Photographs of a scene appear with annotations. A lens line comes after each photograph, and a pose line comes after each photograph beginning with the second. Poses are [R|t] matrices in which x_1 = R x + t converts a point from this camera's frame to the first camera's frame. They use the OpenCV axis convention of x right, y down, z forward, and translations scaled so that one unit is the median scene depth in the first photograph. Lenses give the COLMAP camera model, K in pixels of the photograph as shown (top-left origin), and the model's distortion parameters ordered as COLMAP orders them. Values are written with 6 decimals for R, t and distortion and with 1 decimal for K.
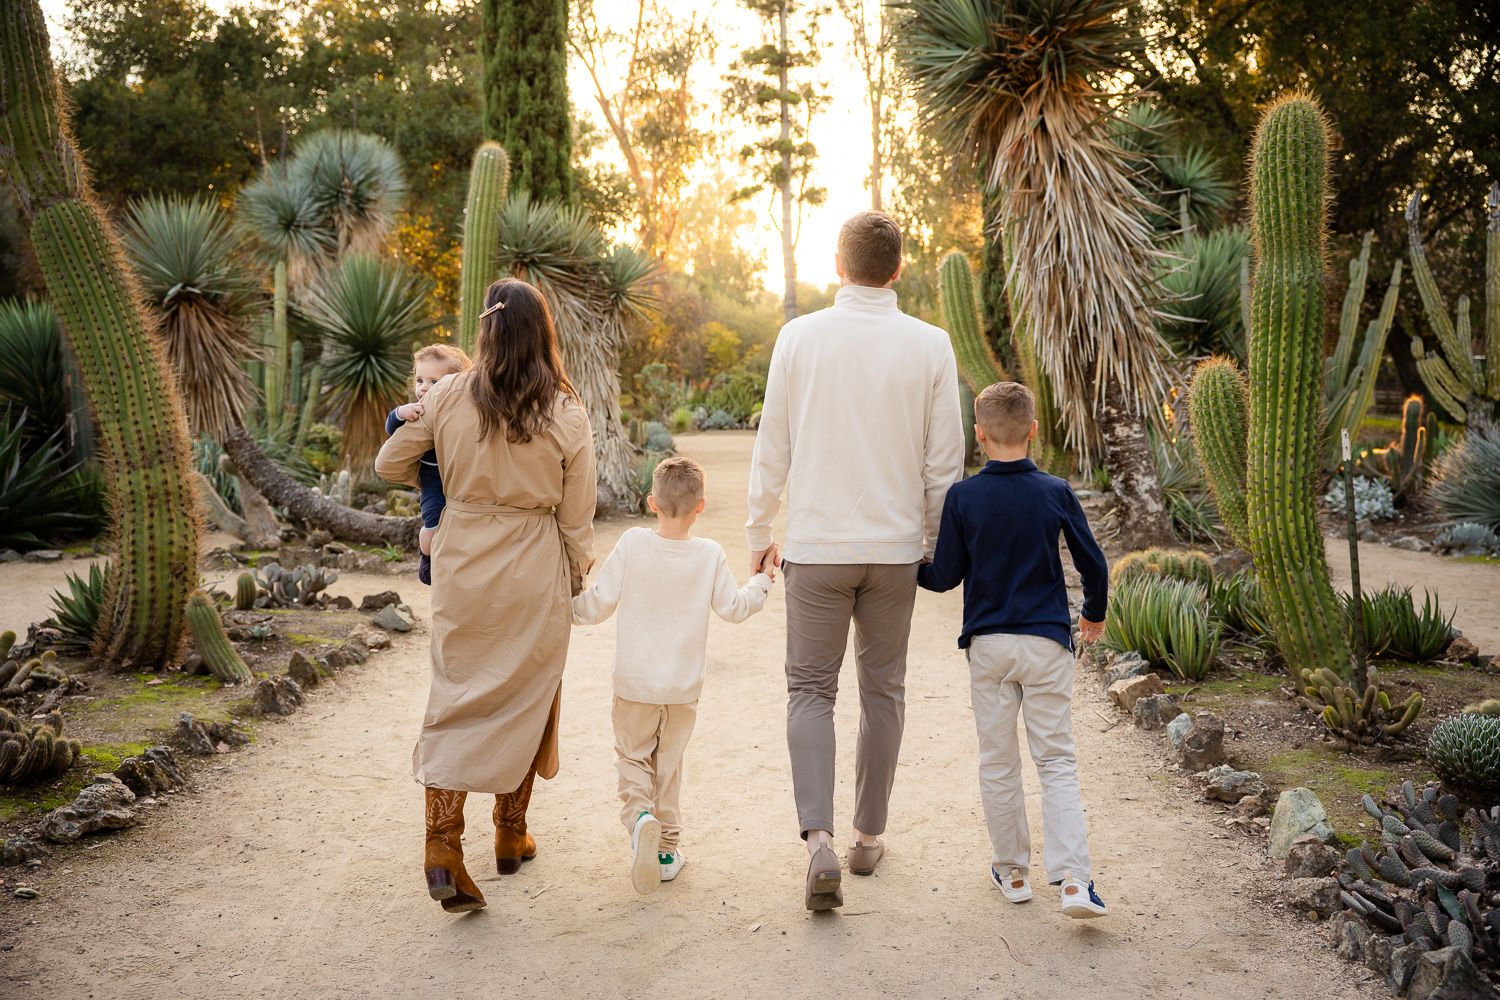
lens RADIAL K [[1468.8, 0, 742.4], [0, 1468.8, 489.8], [0, 0, 1]] dist [0.002909, 0.000000]
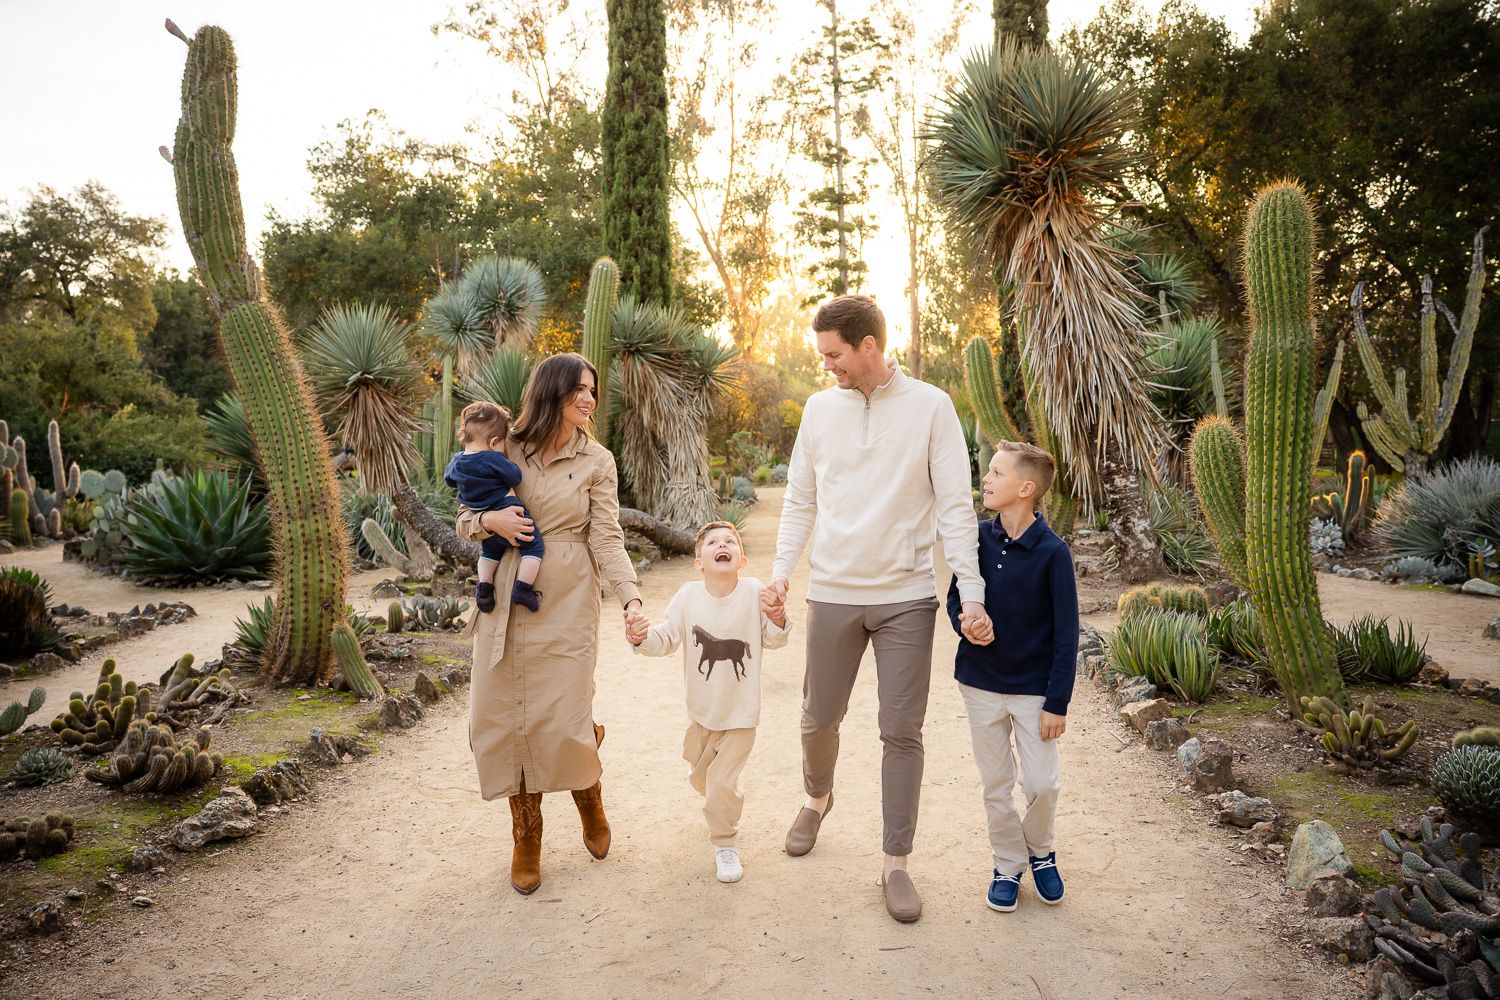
lens RADIAL K [[1063.9, 0, 728.4], [0, 1063.9, 498.2], [0, 0, 1]] dist [-0.080329, 0.053343]
pose [[0.996294, -0.006277, -0.085779, 0.014020], [0.004056, 0.999653, -0.026043, -0.005572], [0.085912, 0.025598, 0.995974, 0.121309]]
